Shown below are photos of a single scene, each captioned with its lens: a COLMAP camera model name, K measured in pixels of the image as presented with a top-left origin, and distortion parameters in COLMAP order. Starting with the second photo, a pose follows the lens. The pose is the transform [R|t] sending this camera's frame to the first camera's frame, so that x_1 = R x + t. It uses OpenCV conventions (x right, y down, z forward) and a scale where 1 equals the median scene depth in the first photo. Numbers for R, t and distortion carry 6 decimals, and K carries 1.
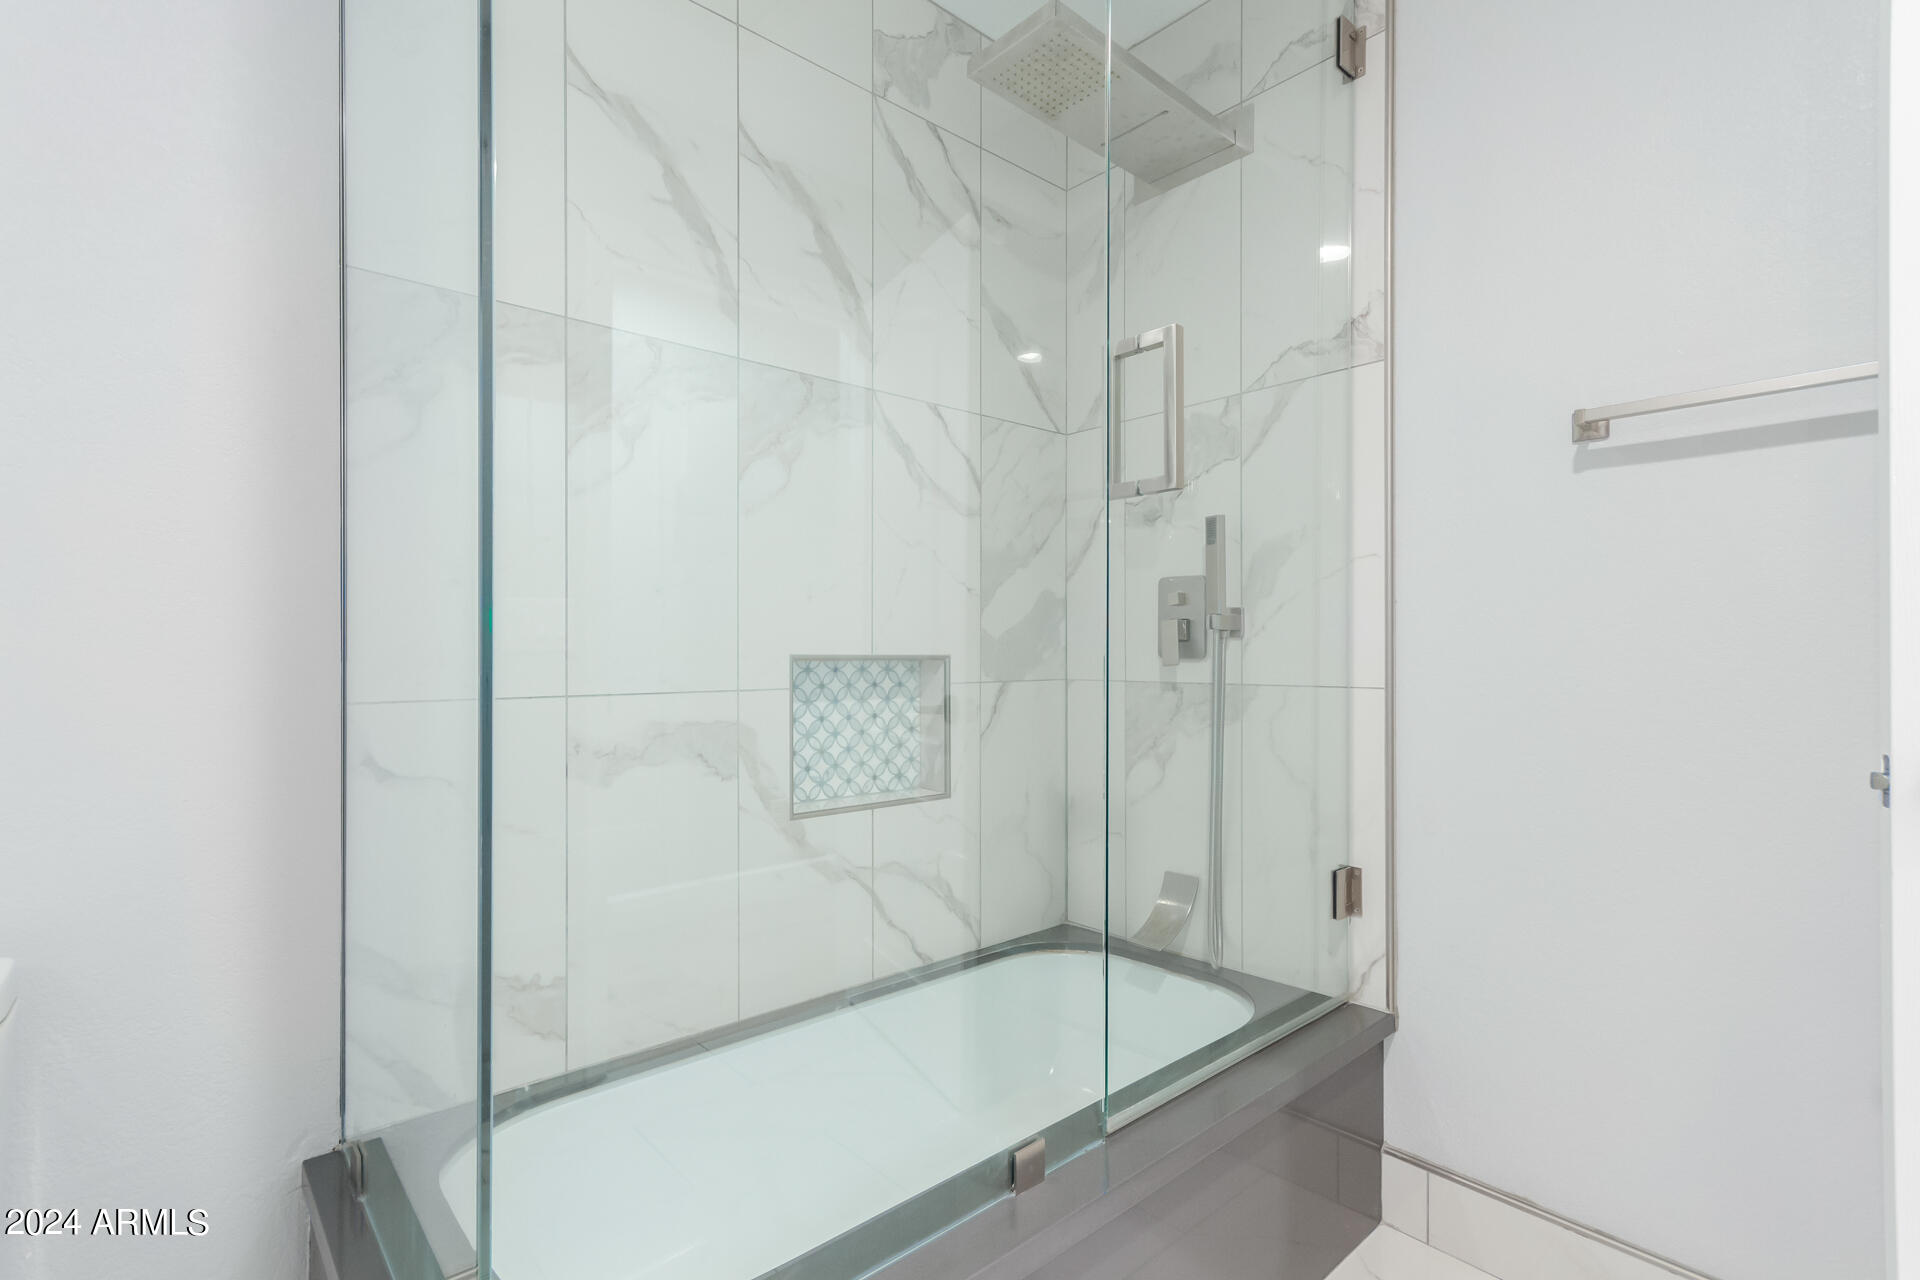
lens RADIAL K [[910.7, 0, 961.9], [0, 910.7, 650.9], [0, 0, 1]] dist [0.000167, 0.000069]
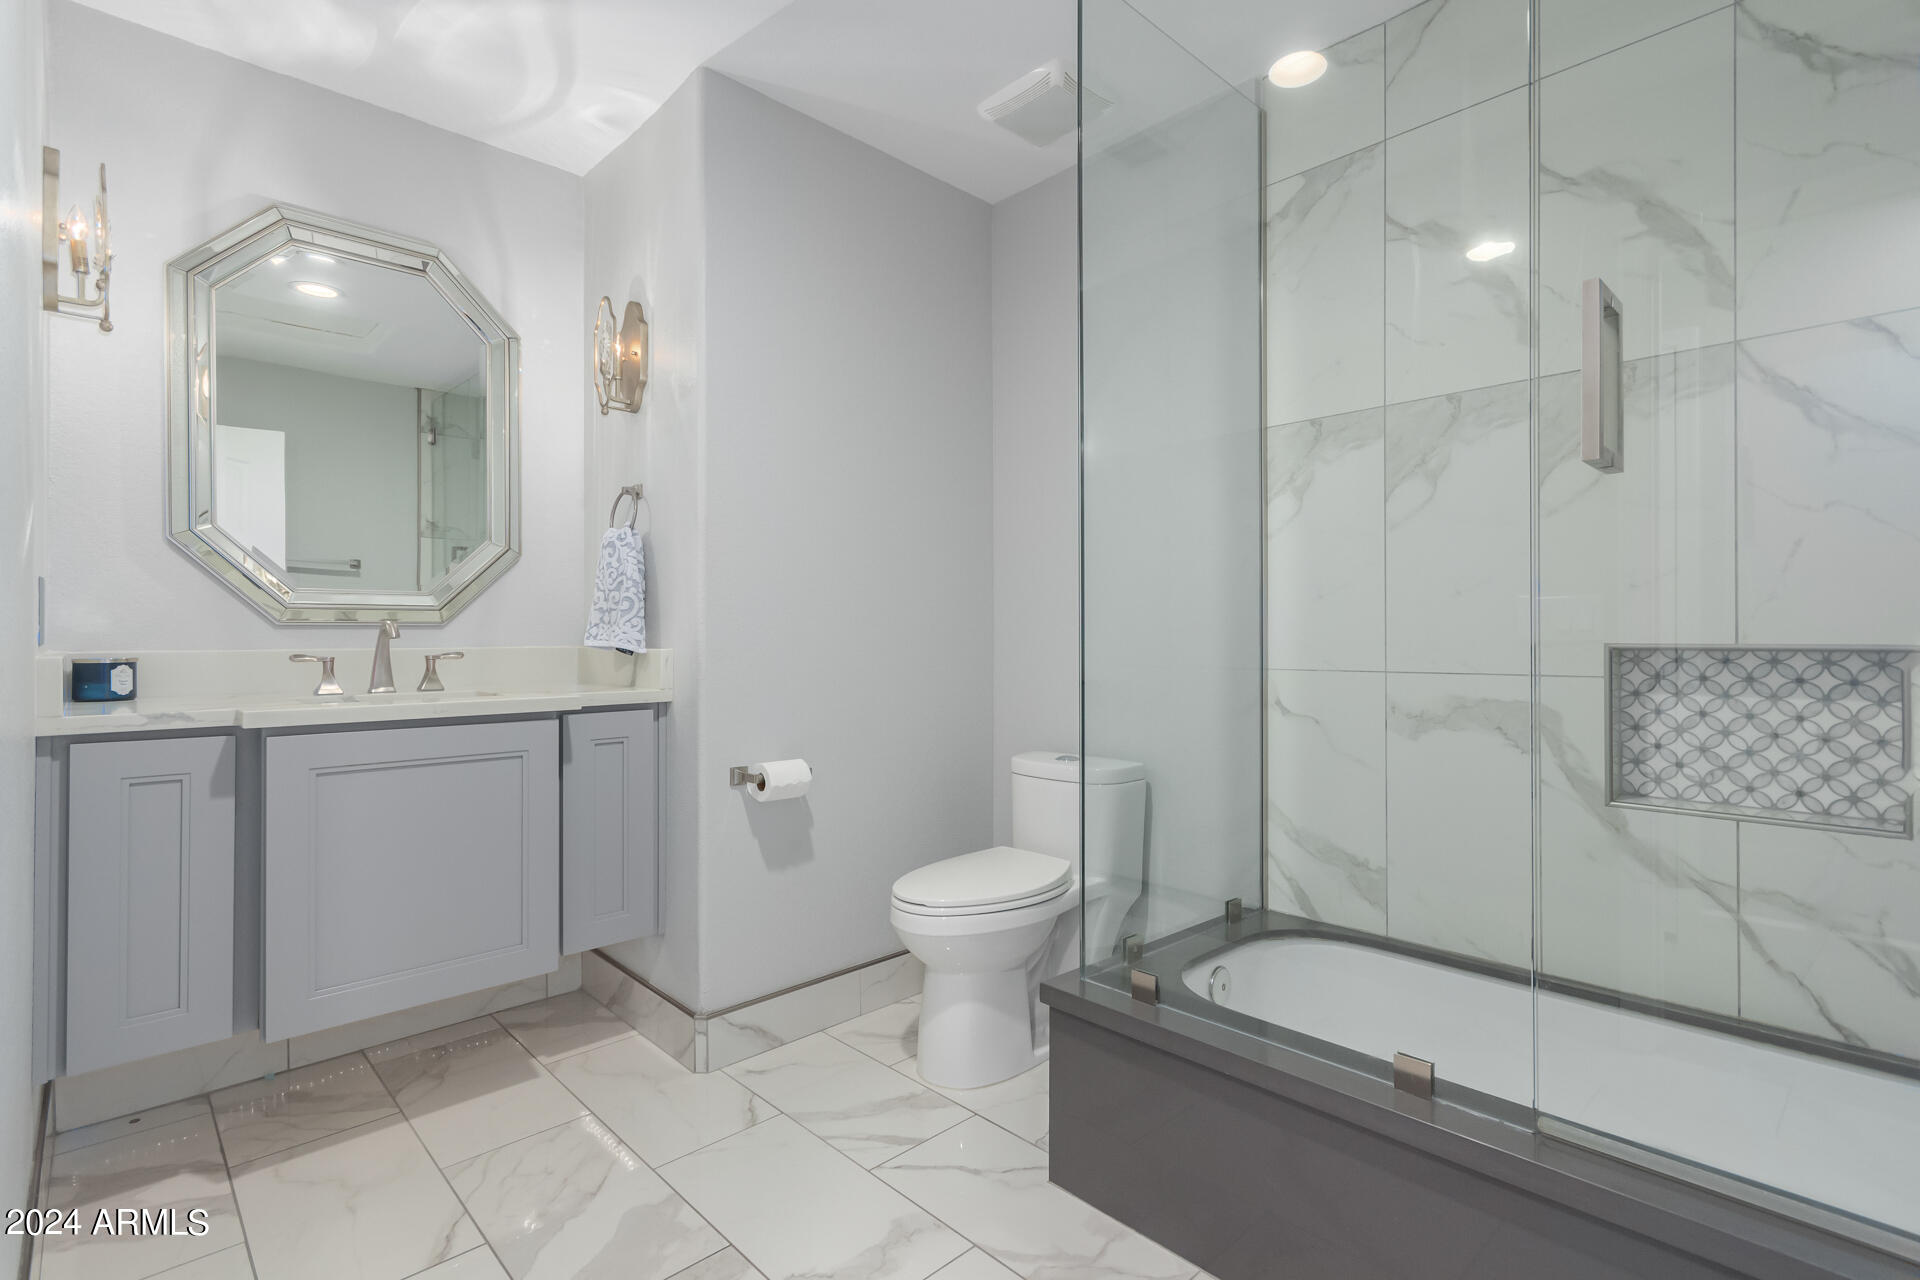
lens RADIAL K [[910.7, 0, 961.6], [0, 910.7, 635.2], [0, 0, 1]] dist [0.000167, 0.000069]
pose [[0.030194, -0.000473, -0.999544, 0.737187], [0.004556, 0.999990, -0.000336, -0.007814], [0.999534, -0.004544, 0.030196, 0.224356]]
